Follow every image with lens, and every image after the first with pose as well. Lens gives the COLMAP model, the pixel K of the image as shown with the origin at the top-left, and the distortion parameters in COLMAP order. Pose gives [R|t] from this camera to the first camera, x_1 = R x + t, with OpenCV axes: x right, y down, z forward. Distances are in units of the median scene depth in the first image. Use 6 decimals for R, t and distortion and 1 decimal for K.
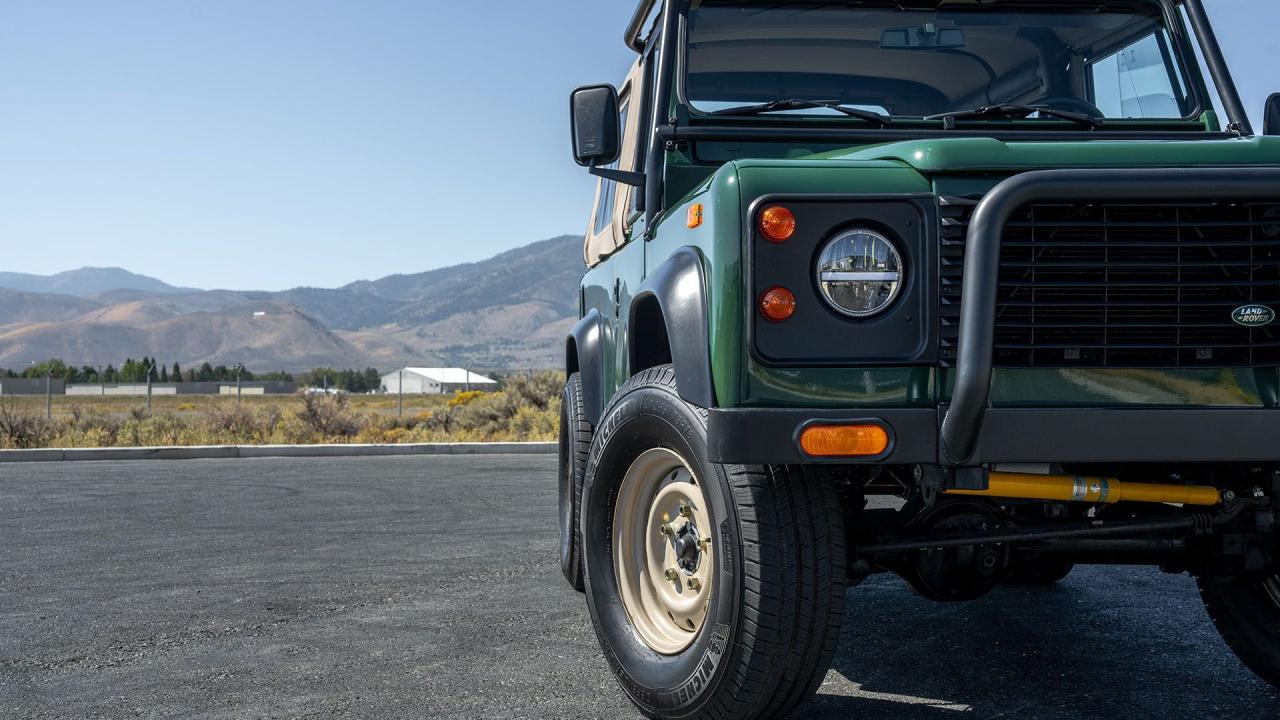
lens RADIAL K [[1624.8, 0, 640.0], [0, 1624.8, 360.0], [0, 0, 1]] dist [0.114501, 0.014146]
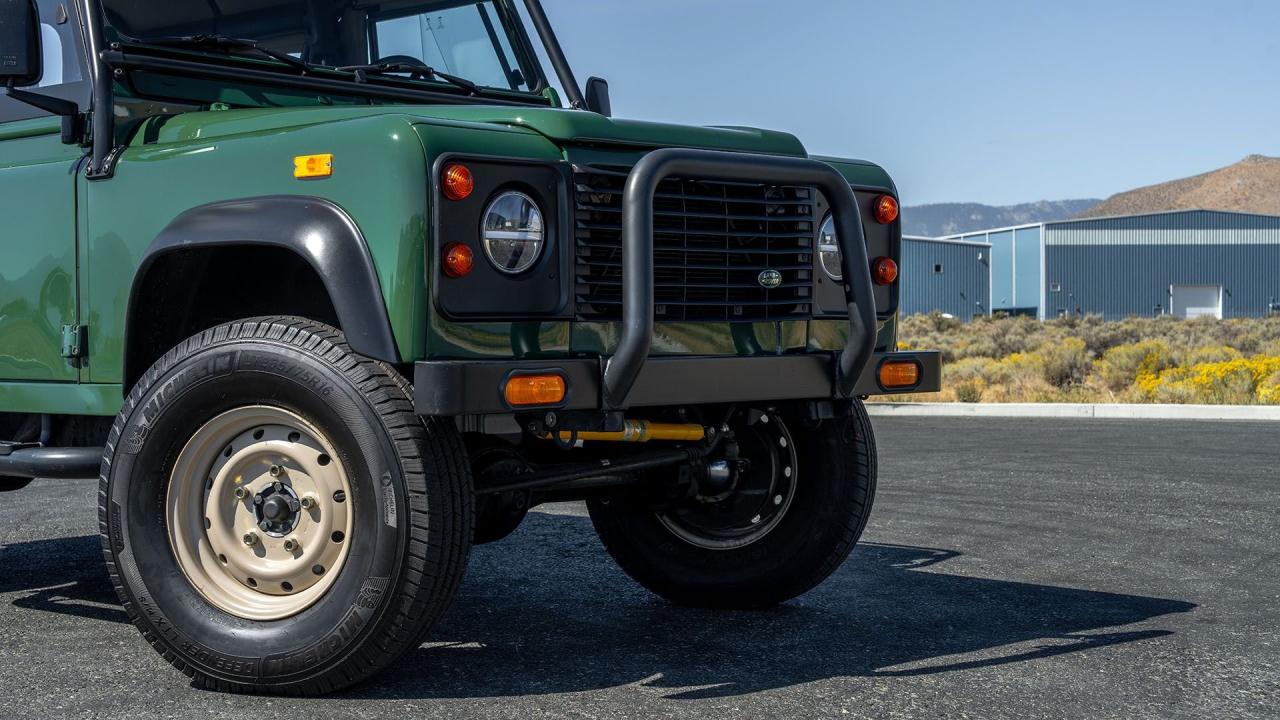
lens RADIAL K [[1846.9, 0, 610.6], [0, 1846.9, 360.1], [0, 0, 1]] dist [0.198656, 0.061570]
pose [[0.779295, -0.011557, 0.626551, -0.535761], [-0.003702, 0.999728, 0.023045, 0.001563], [-0.626646, -0.020278, 0.779040, 0.023055]]
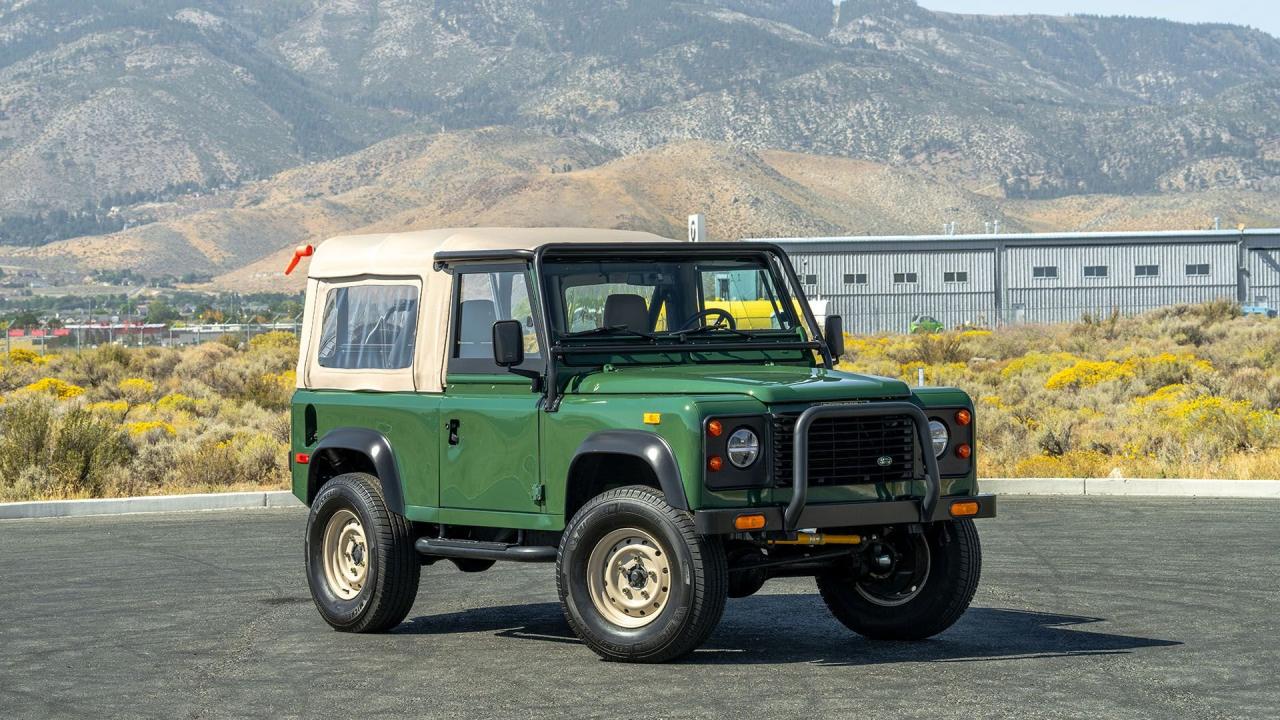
lens RADIAL K [[3276.5, 0, 640.0], [0, 3276.5, 360.0], [0, 0, 1]] dist [0.585696, 0.424067]
pose [[0.880901, -0.017219, 0.472987, -2.035635], [0.009715, 0.999785, 0.018305, -0.246912], [-0.473200, -0.011530, 0.880879, -2.801349]]
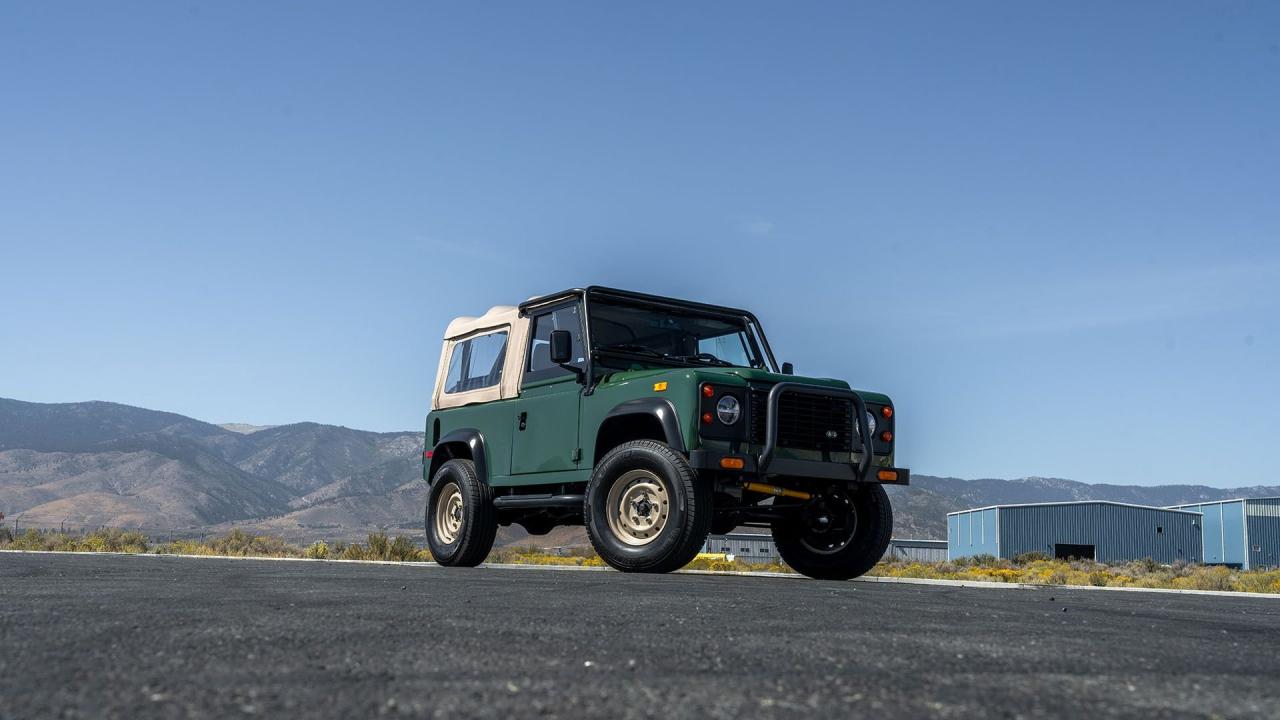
lens RADIAL K [[1295.6, 0, 640.0], [0, 1295.6, 360.0], [0, 0, 1]] dist [0.034933, 0.002532]
pose [[0.887971, 0.100039, 0.448886, -1.029232], [-0.040070, 0.989172, -0.141184, 0.187659], [-0.458150, 0.107381, 0.882365, -0.984379]]
